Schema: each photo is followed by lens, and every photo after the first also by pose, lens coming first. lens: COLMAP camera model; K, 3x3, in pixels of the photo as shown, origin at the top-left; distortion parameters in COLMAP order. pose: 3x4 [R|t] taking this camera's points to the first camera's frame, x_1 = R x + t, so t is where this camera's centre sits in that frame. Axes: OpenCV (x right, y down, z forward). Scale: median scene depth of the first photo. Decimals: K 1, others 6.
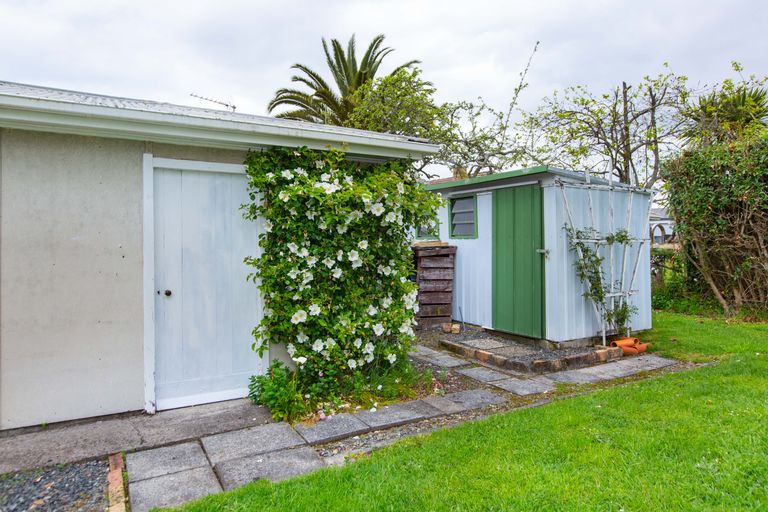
lens RADIAL K [[505.6, 0, 383.7], [0, 505.6, 234.4], [0, 0, 1]] dist [-0.002056, -0.000494]
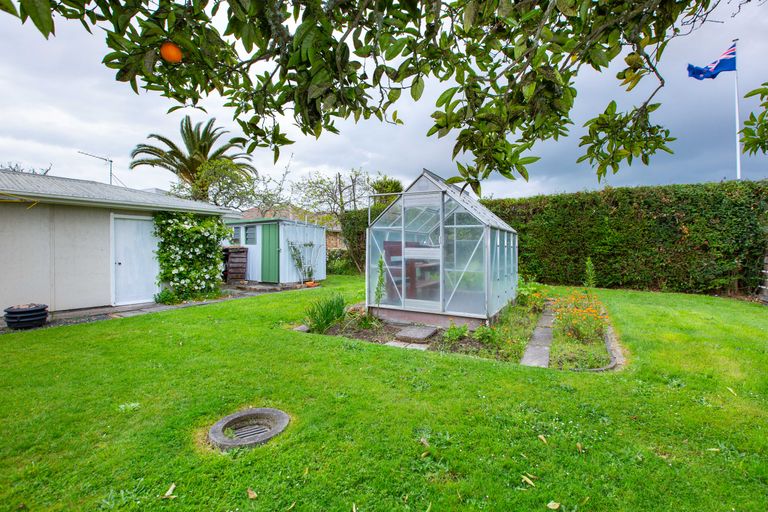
lens RADIAL K [[345.2, 0, 385.3], [0, 345.2, 246.5], [0, 0, 1]] dist [0.000729, 0.000261]
pose [[0.905027, 0.003615, 0.425339, 0.070160], [-0.009157, 0.999898, 0.010985, -0.009011], [-0.425255, -0.013837, 0.904968, -1.163094]]
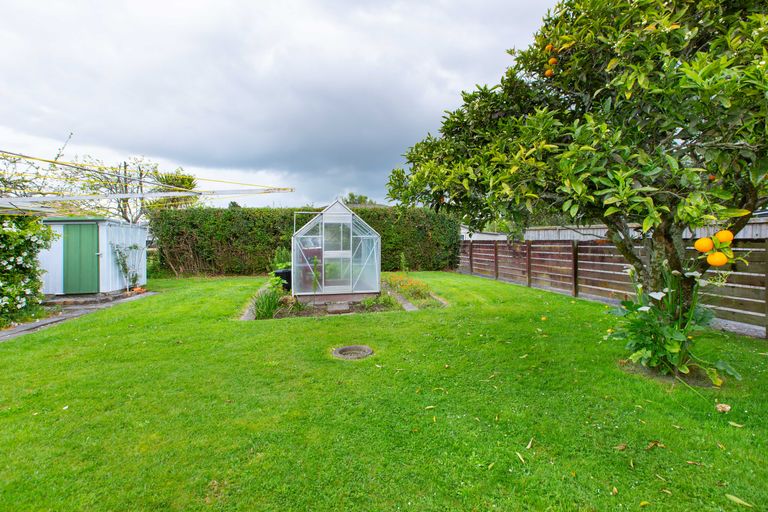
lens RADIAL K [[341.6, 0, 384.8], [0, 341.6, 232.2], [0, 0, 1]] dist [0.000843, 0.000265]
pose [[0.412695, 0.017831, 0.910695, -0.755564], [-0.002076, 0.999824, -0.018636, -0.051687], [-0.910867, 0.005801, 0.412660, -1.094853]]
